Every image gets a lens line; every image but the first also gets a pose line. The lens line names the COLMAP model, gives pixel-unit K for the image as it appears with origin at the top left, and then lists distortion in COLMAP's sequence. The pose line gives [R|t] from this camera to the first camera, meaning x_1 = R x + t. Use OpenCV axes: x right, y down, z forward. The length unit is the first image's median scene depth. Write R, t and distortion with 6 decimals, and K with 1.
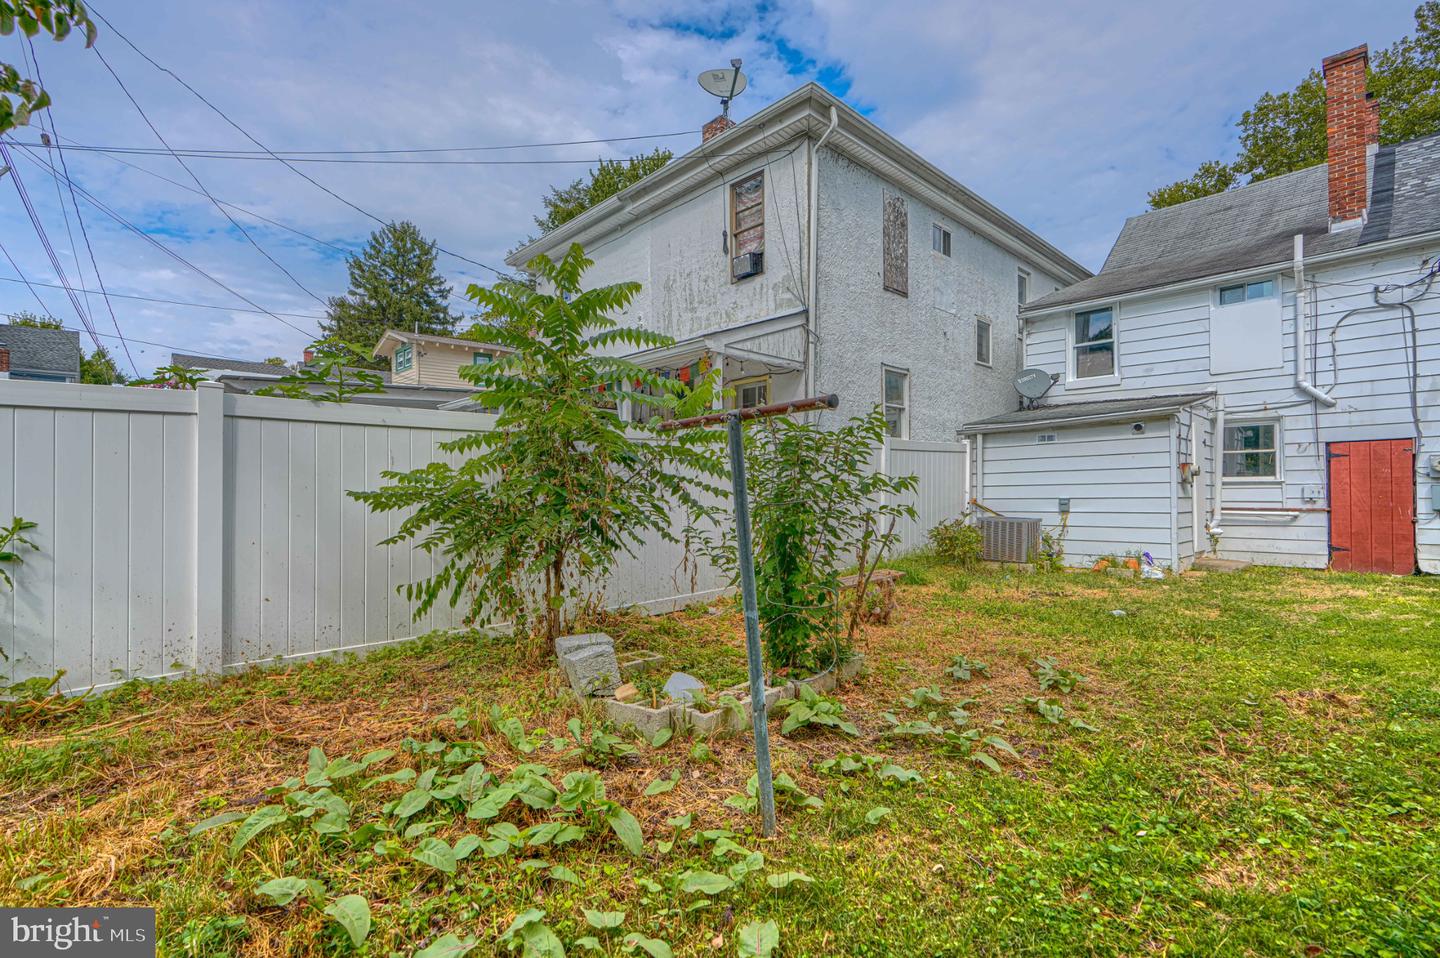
lens RADIAL K [[650.7, 0, 714.8], [0, 650.7, 481.9], [0, 0, 1]] dist [-0.004559, 0.000947]
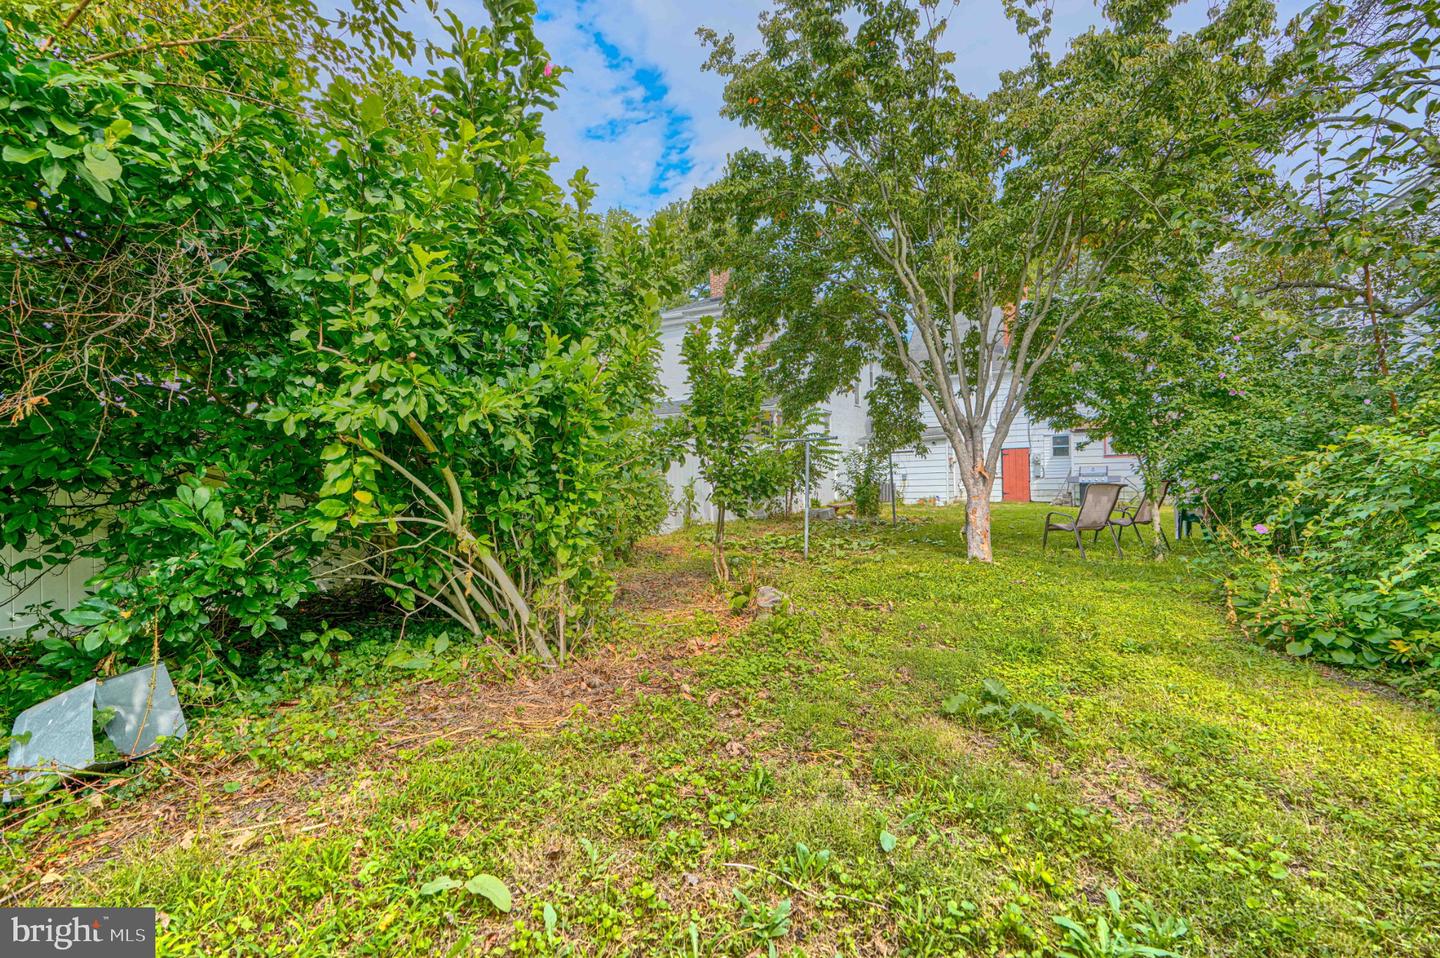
lens RADIAL K [[650.7, 0, 726.8], [0, 650.7, 480.6], [0, 0, 1]] dist [-0.004559, 0.000947]
pose [[0.954525, -0.010608, 0.297943, -0.888825], [0.007920, 0.999916, 0.010229, 0.027045], [-0.298026, -0.007404, 0.954529, -1.189041]]
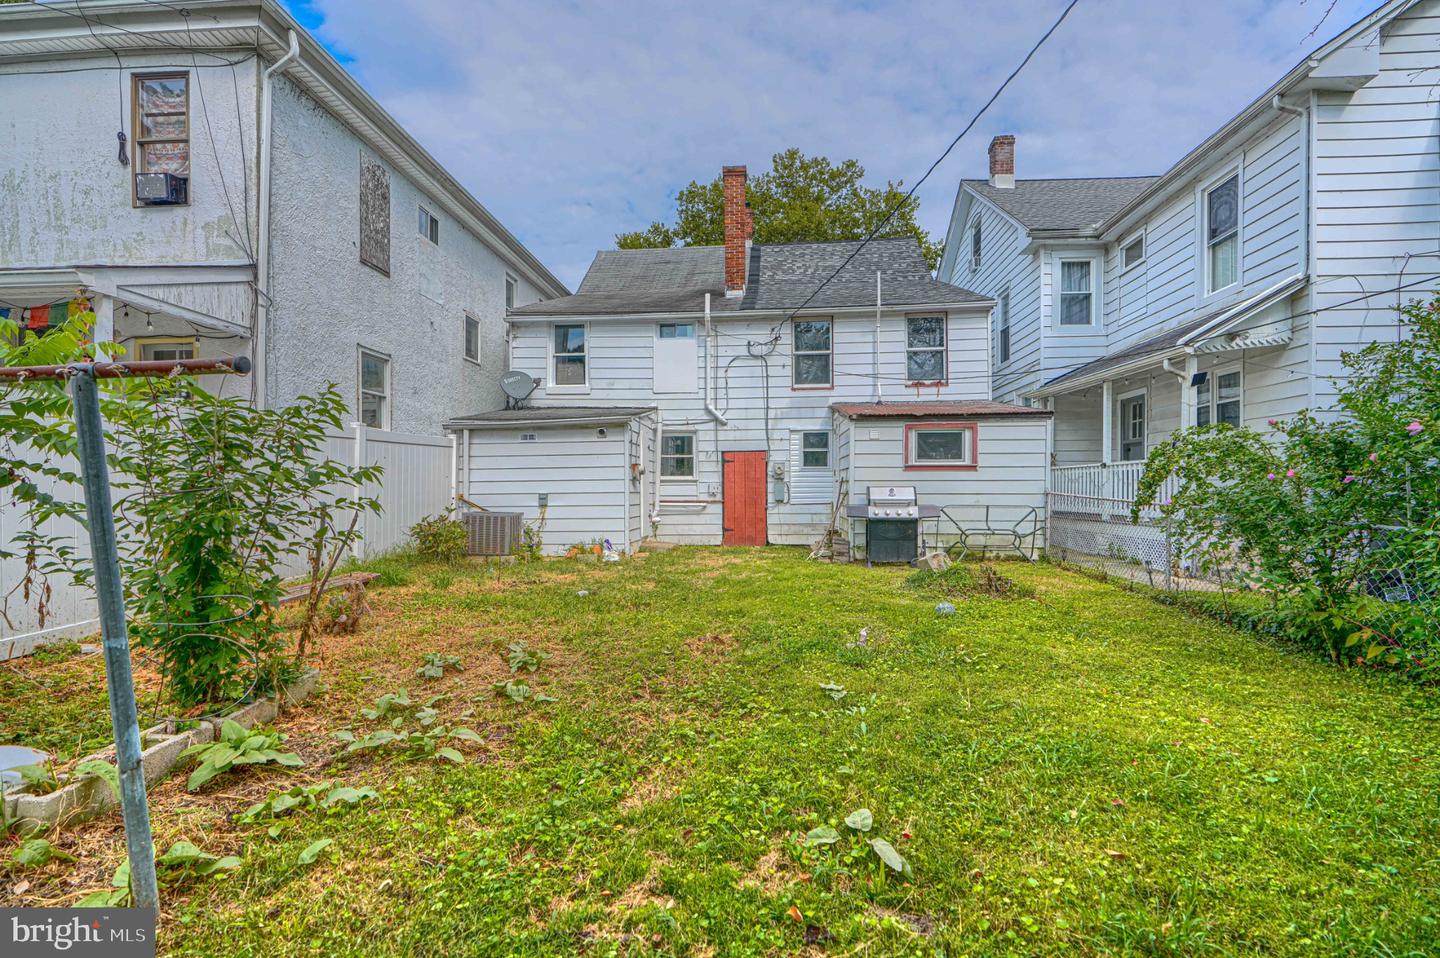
lens RADIAL K [[650.7, 0, 713.4], [0, 650.7, 485.0], [0, 0, 1]] dist [-0.004559, 0.000947]
pose [[0.745079, 0.004938, 0.666958, 0.029657], [-0.009140, 0.999954, 0.002808, 0.006685], [-0.666914, -0.008188, 0.745090, -0.000167]]
